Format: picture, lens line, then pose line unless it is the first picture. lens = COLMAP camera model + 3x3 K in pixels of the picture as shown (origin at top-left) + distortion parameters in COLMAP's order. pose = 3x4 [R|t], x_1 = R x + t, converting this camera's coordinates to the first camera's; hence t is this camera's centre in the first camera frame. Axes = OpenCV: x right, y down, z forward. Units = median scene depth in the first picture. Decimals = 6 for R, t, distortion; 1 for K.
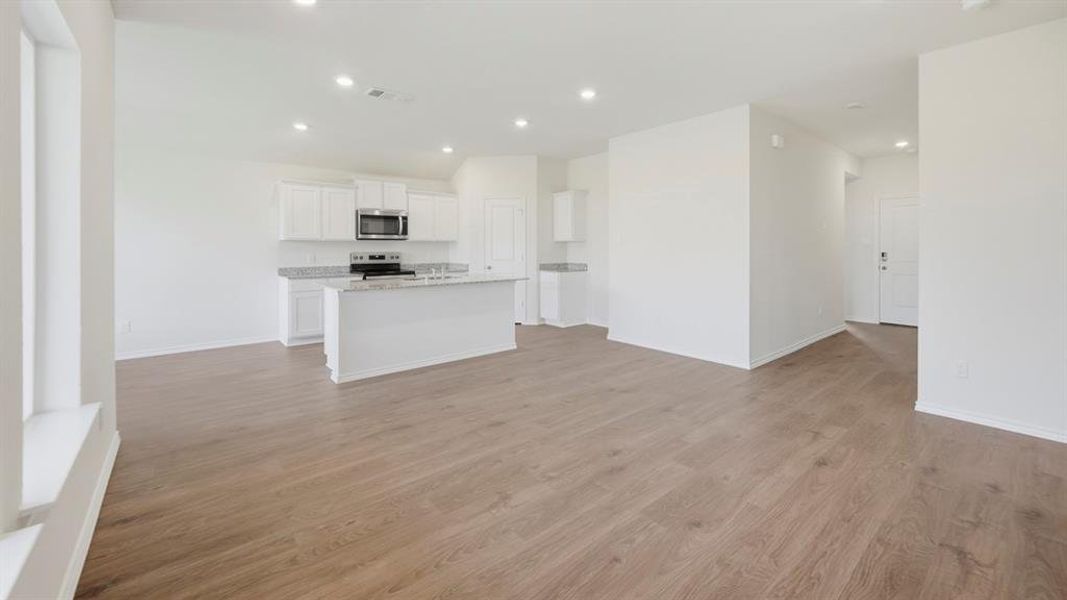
lens RADIAL K [[423.6, 0, 536.0], [0, 423.6, 246.6], [0, 0, 1]] dist [0.000760, 0.000068]
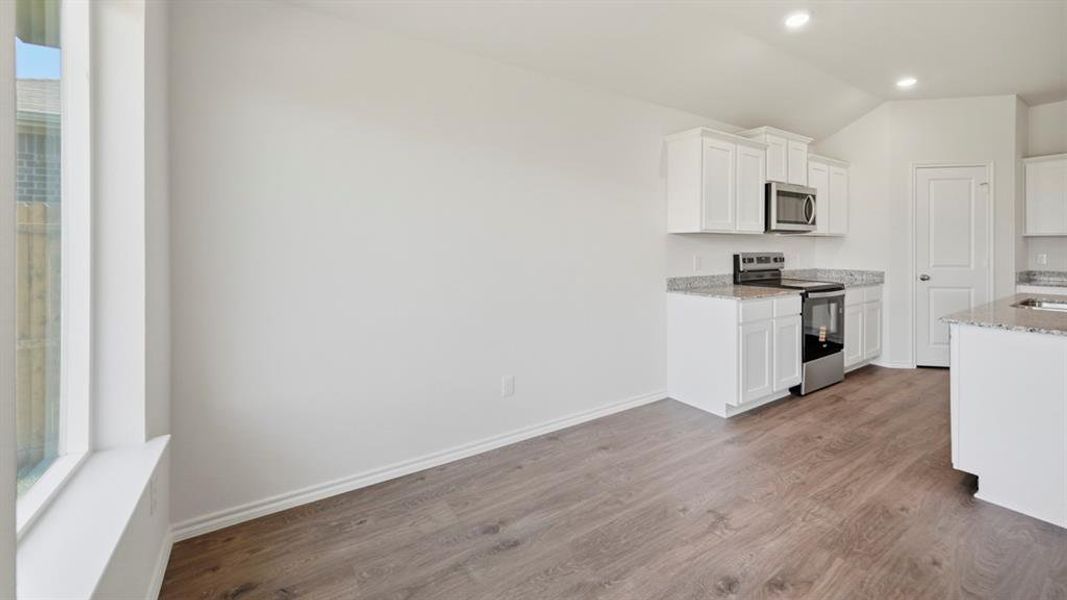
lens RADIAL K [[423.6, 0, 536.0], [0, 423.6, 246.6], [0, 0, 1]] dist [0.000760, 0.000068]
pose [[0.992520, 0.004324, -0.122006, -0.637354], [-0.003427, 0.999966, 0.007561, 0.001132], [0.122035, -0.007087, 0.992501, 0.330977]]
